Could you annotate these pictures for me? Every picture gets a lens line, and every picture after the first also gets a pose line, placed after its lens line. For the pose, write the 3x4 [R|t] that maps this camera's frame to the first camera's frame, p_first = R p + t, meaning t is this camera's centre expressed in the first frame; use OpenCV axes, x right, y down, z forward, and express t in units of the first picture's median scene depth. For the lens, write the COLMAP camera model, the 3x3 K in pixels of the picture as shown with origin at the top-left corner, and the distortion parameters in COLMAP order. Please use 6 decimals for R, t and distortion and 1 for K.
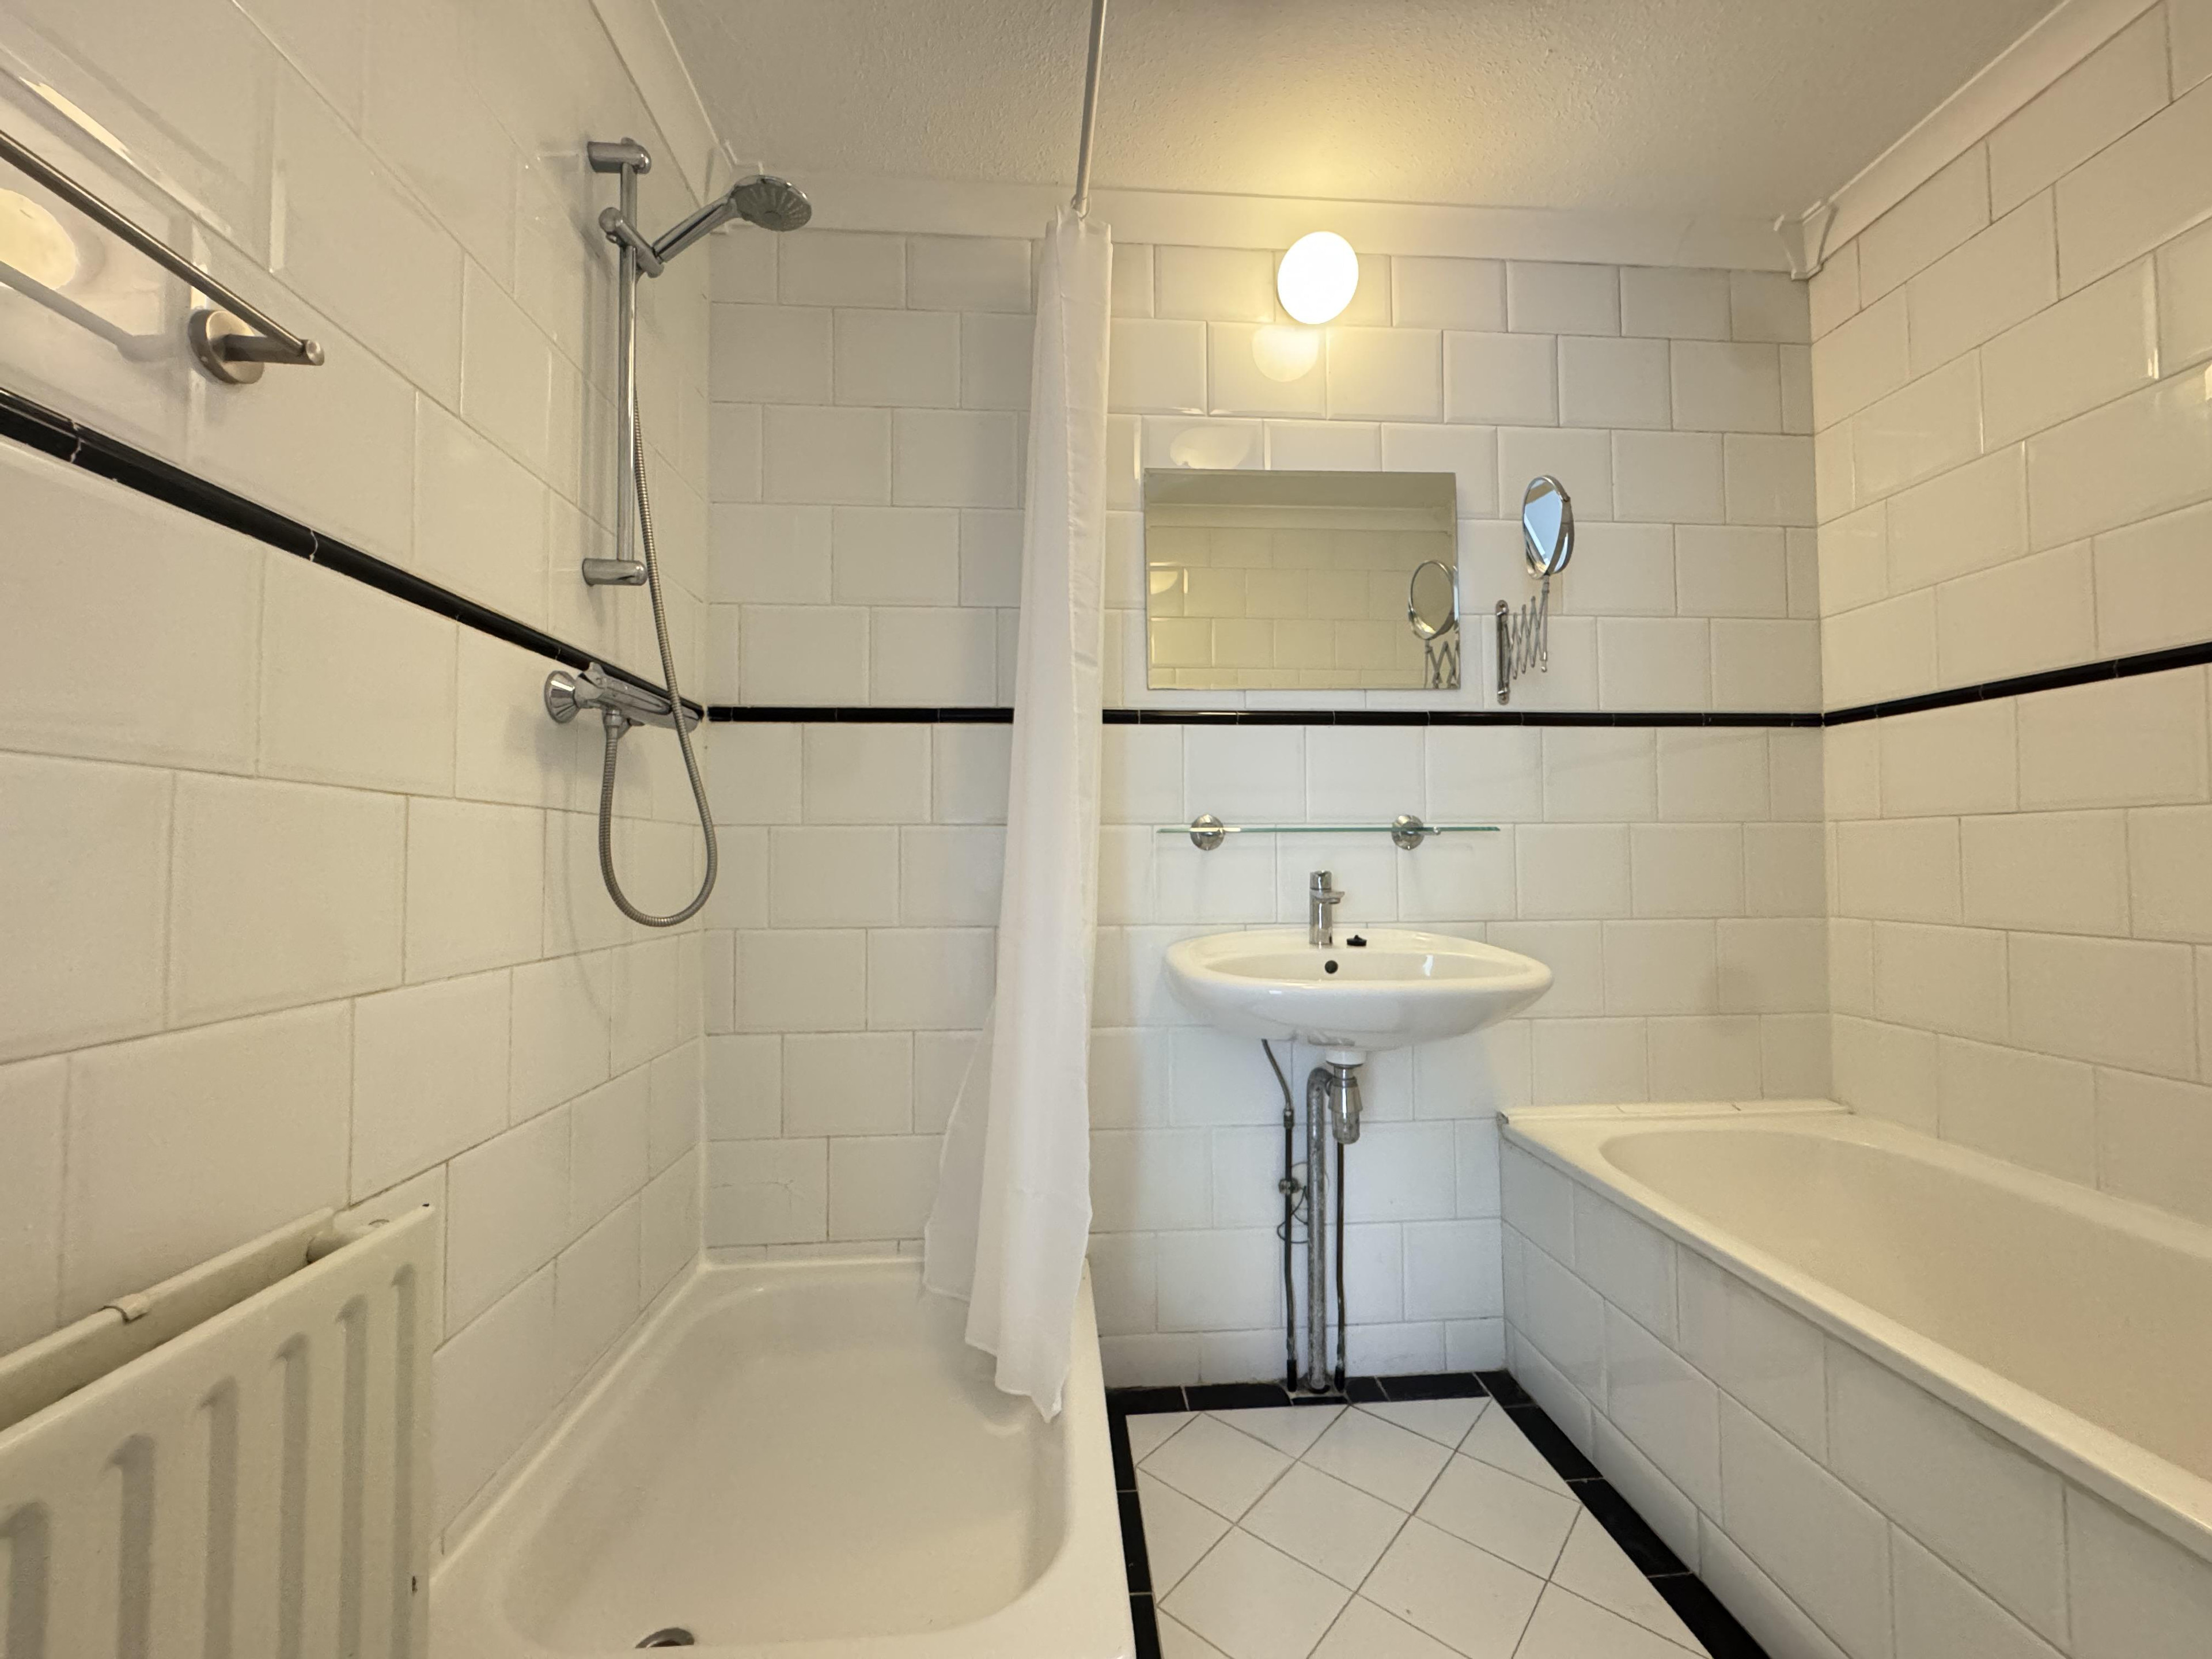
lens RADIAL K [[879.1, 0, 1103.1], [0, 879.1, 830.1], [0, 0, 1]] dist [-0.004518, 0.000106]
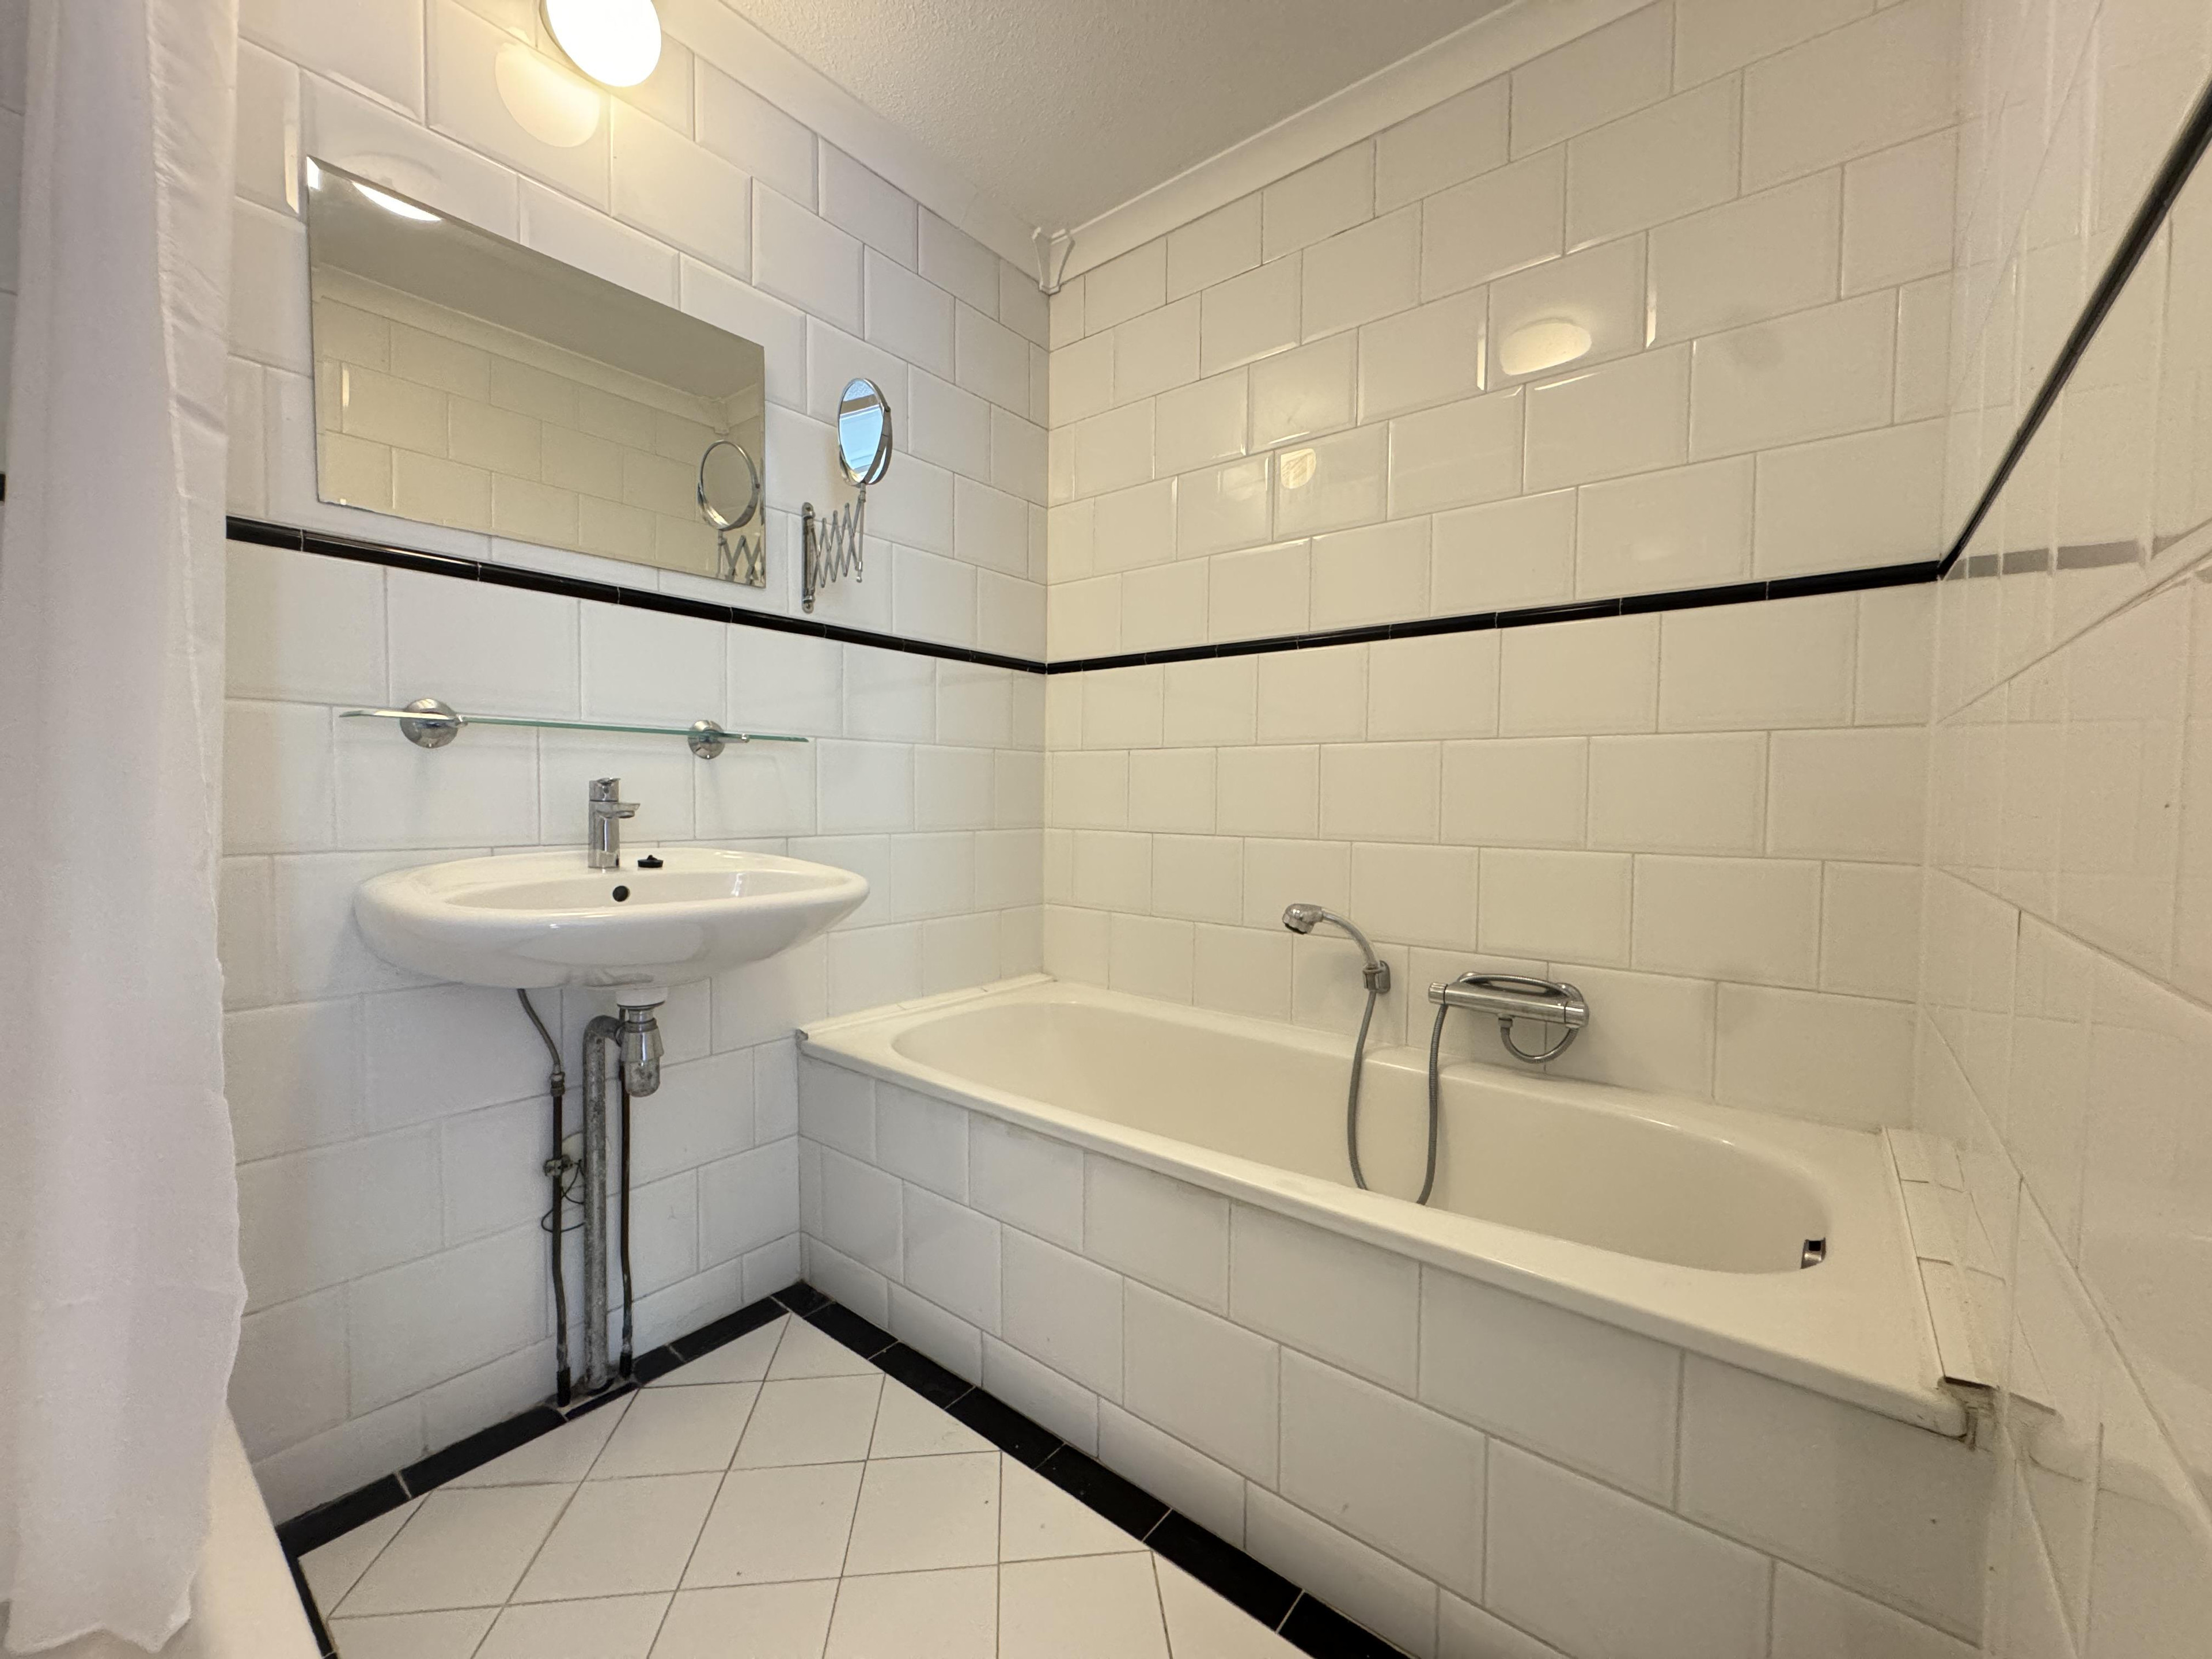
lens RADIAL K [[879.1, 0, 1103.8], [0, 879.1, 829.4], [0, 0, 1]] dist [-0.004518, 0.000106]
pose [[0.678666, -0.016129, 0.734269, -0.038738], [-0.037817, 0.997665, 0.056868, 0.029696], [-0.733472, -0.066362, 0.676472, 0.101930]]
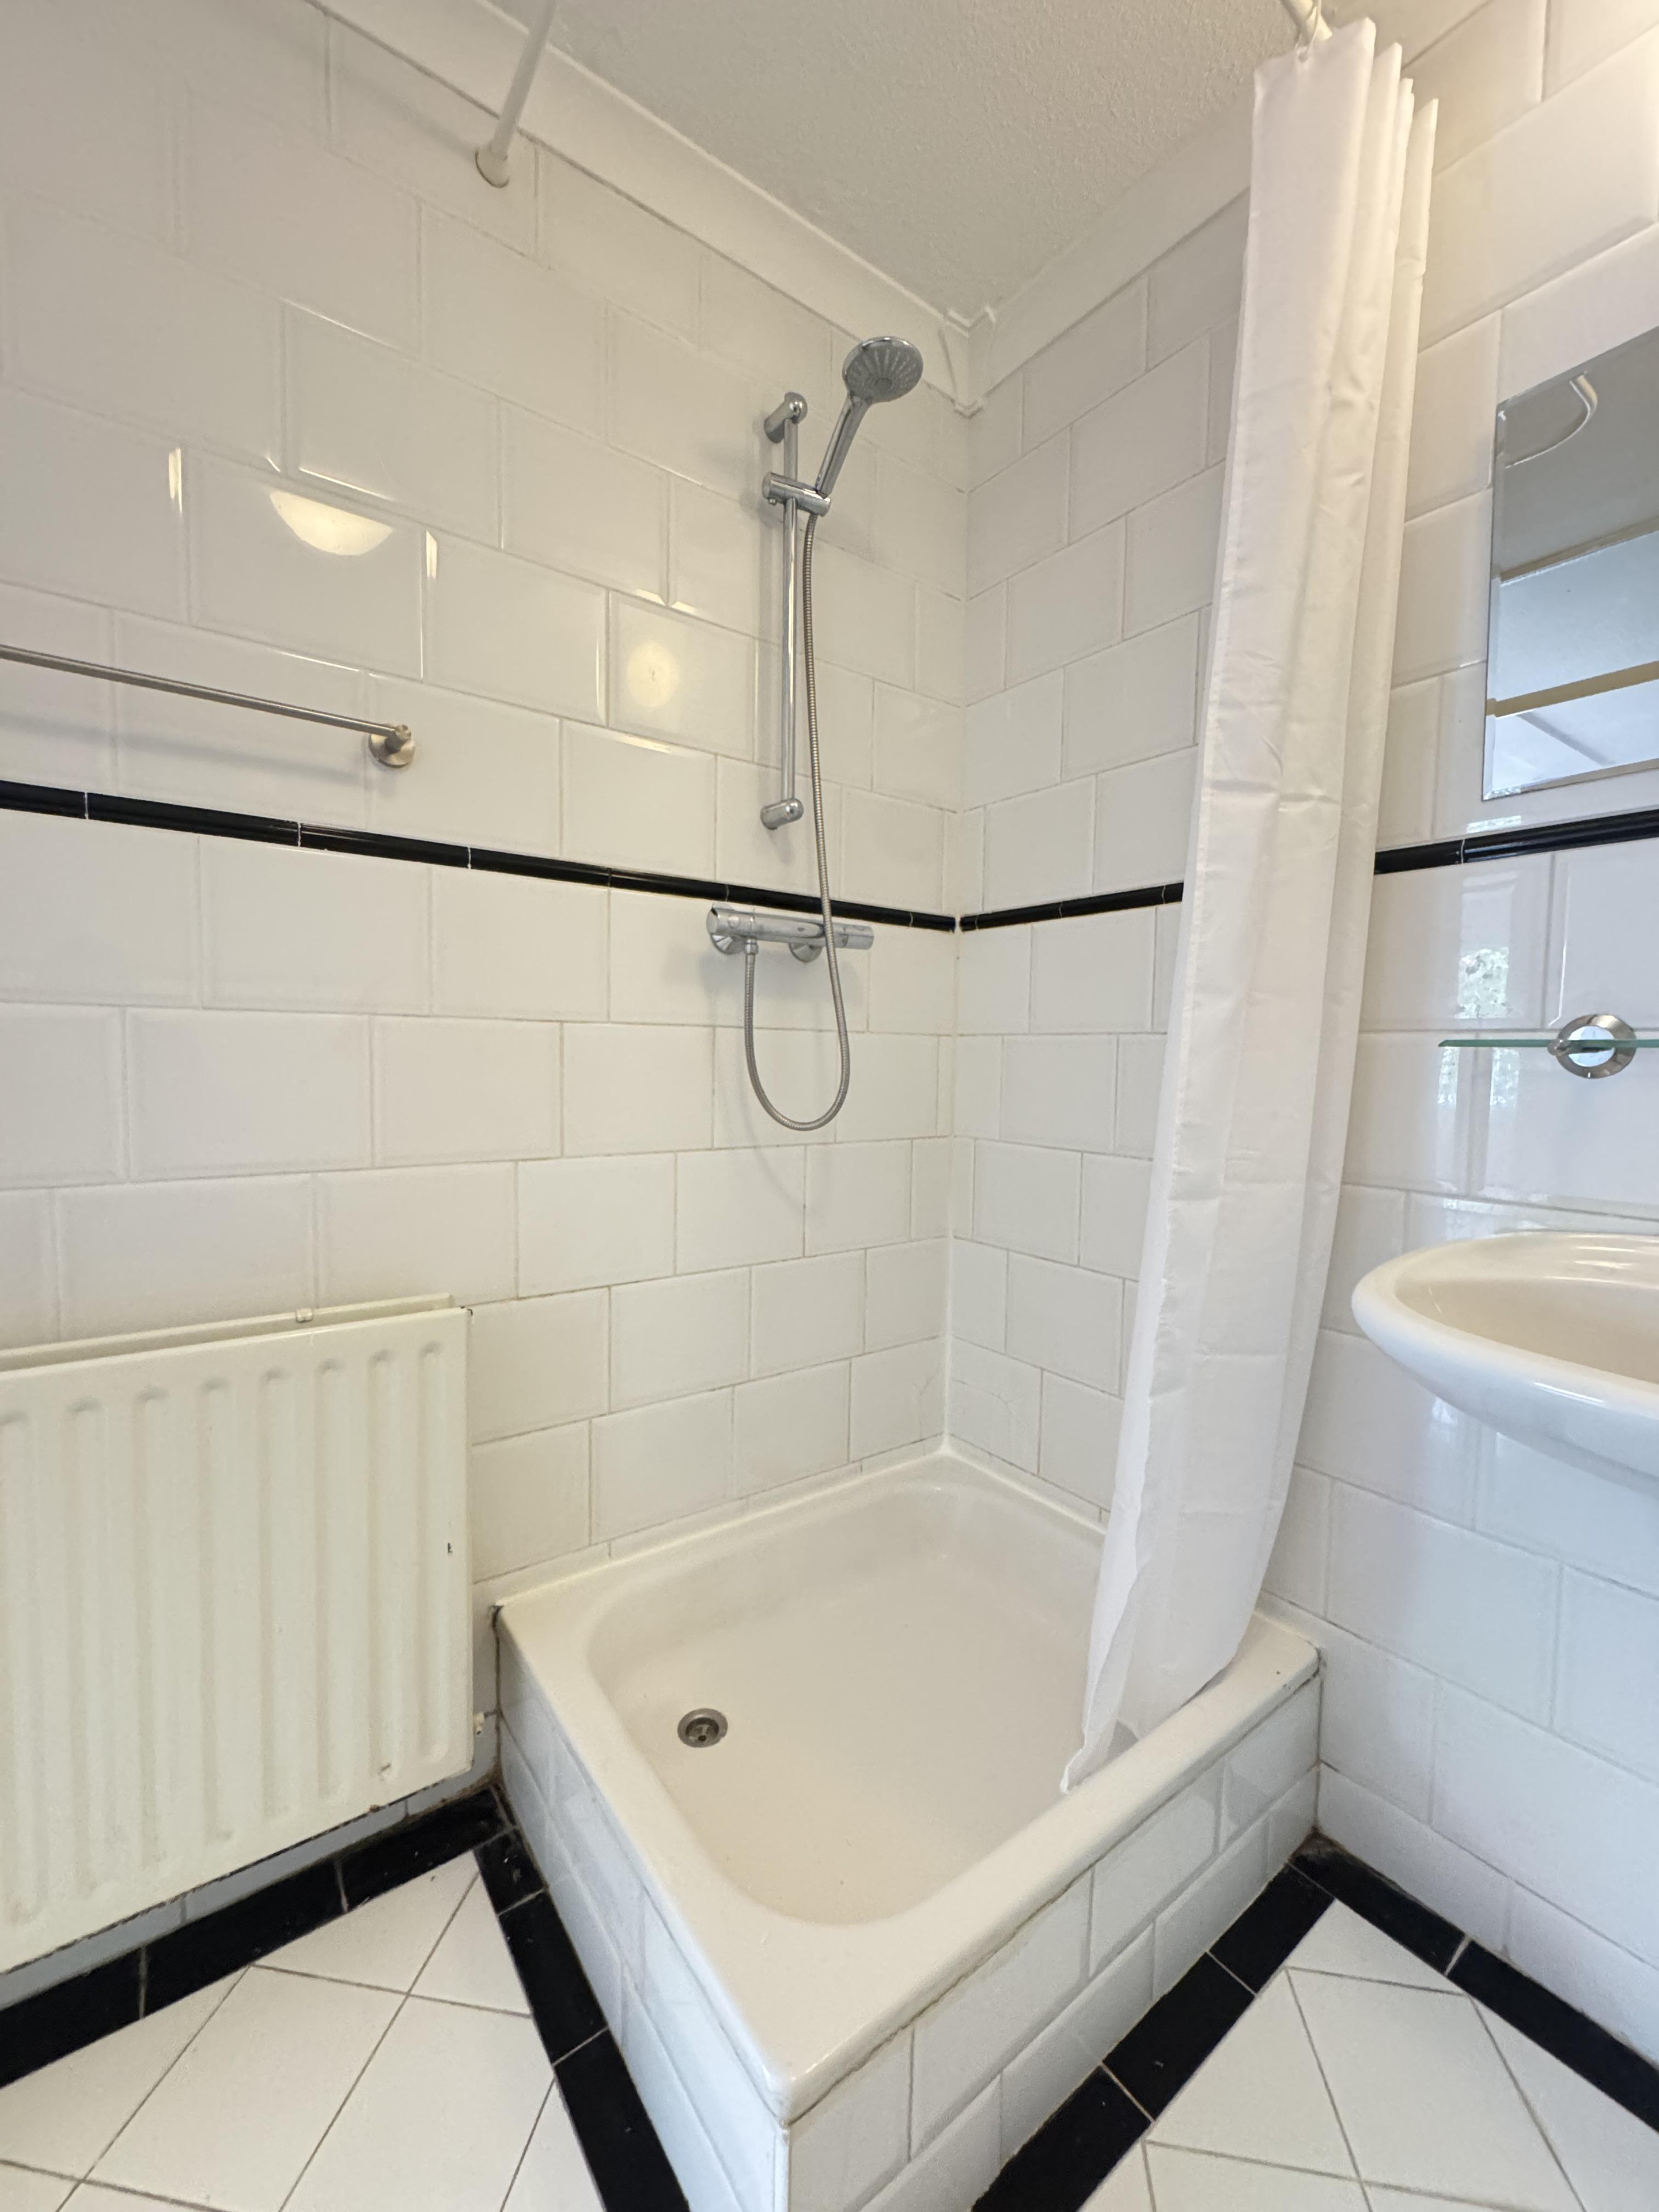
lens RADIAL K [[879.1, 0, 825.7], [0, 879.1, 1104.9], [0, 0, 1]] dist [-0.004518, 0.000106]
pose [[0.541979, 0.064694, -0.837898, 0.335680], [0.009397, 0.996504, 0.083018, -0.011045], [0.840339, -0.052868, 0.539476, 0.322476]]
